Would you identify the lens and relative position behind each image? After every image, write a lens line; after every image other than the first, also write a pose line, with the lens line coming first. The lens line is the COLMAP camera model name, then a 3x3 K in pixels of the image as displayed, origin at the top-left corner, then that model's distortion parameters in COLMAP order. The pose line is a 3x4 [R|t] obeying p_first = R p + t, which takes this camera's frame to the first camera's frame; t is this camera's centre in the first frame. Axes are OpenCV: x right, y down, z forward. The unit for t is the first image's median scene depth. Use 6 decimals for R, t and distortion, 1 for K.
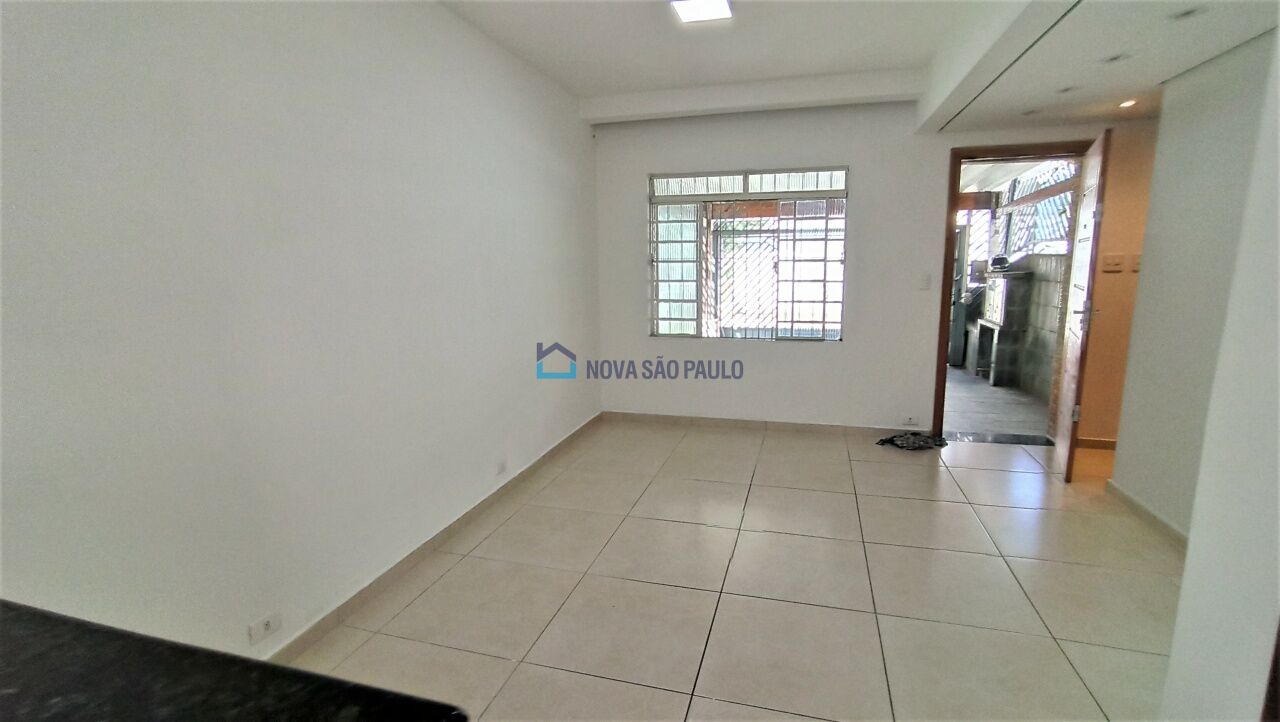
lens RADIAL K [[595.6, 0, 644.9], [0, 595.6, 356.9], [0, 0, 1]] dist [-0.003096, 0.007728]
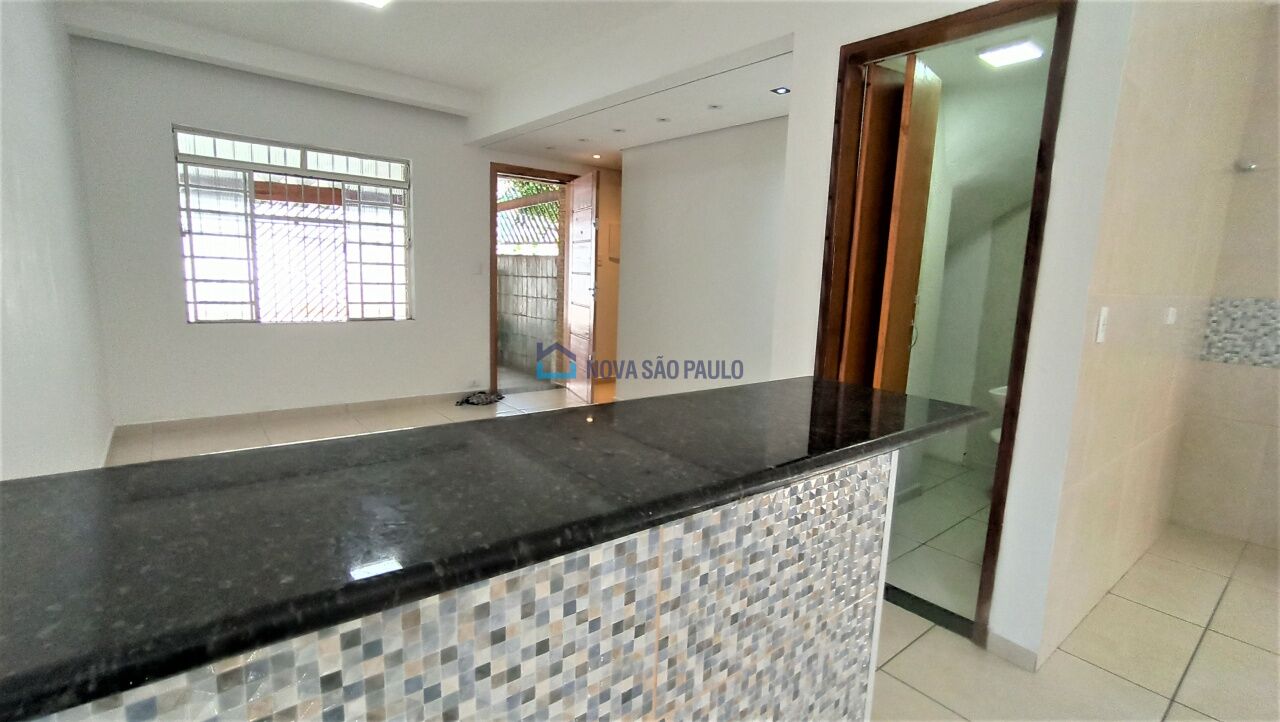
lens RADIAL K [[595.6, 0, 657.6], [0, 595.6, 362.9], [0, 0, 1]] dist [-0.003096, 0.007728]
pose [[0.570414, -0.092321, 0.816152, -0.314194], [0.087152, 0.994857, 0.051625, 0.034843], [-0.816720, 0.041682, 0.575526, -0.002706]]
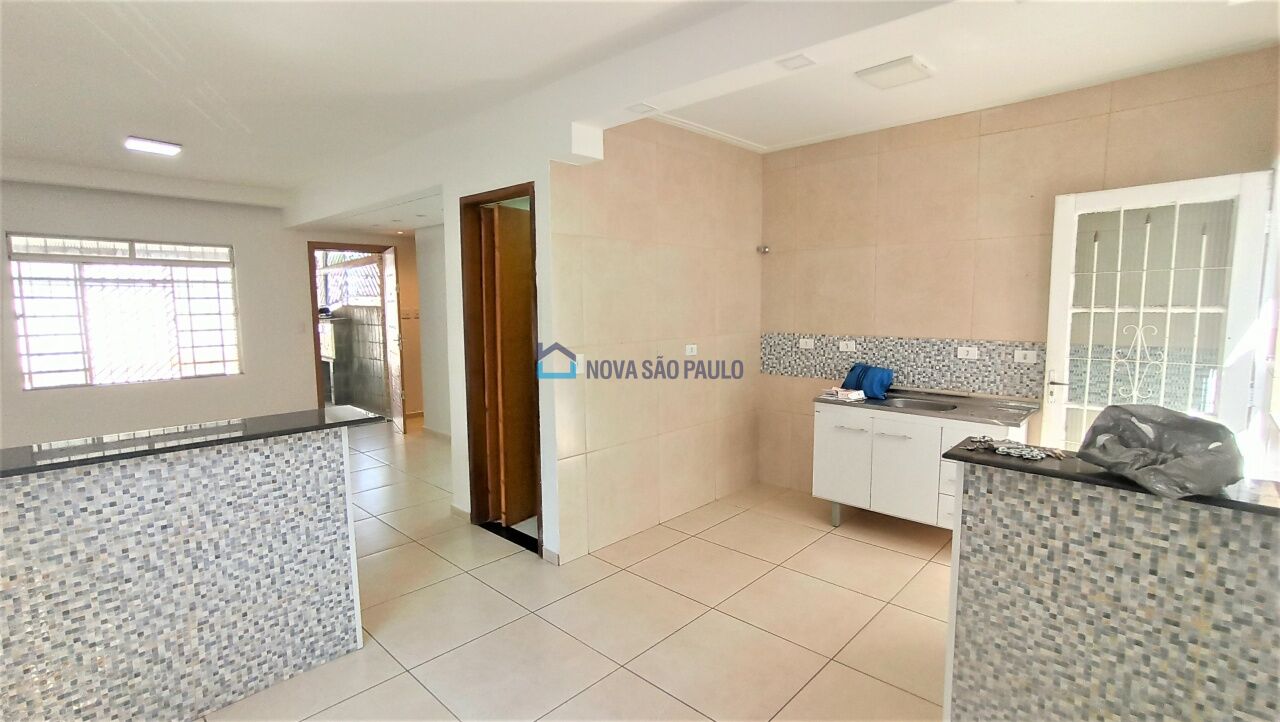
lens RADIAL K [[595.6, 0, 663.2], [0, 595.6, 357.1], [0, 0, 1]] dist [-0.003096, 0.007728]
pose [[0.454892, -0.079694, 0.886973, -0.408381], [0.144971, 0.989329, 0.014541, 0.051910], [-0.878667, 0.121971, 0.461591, -0.429839]]
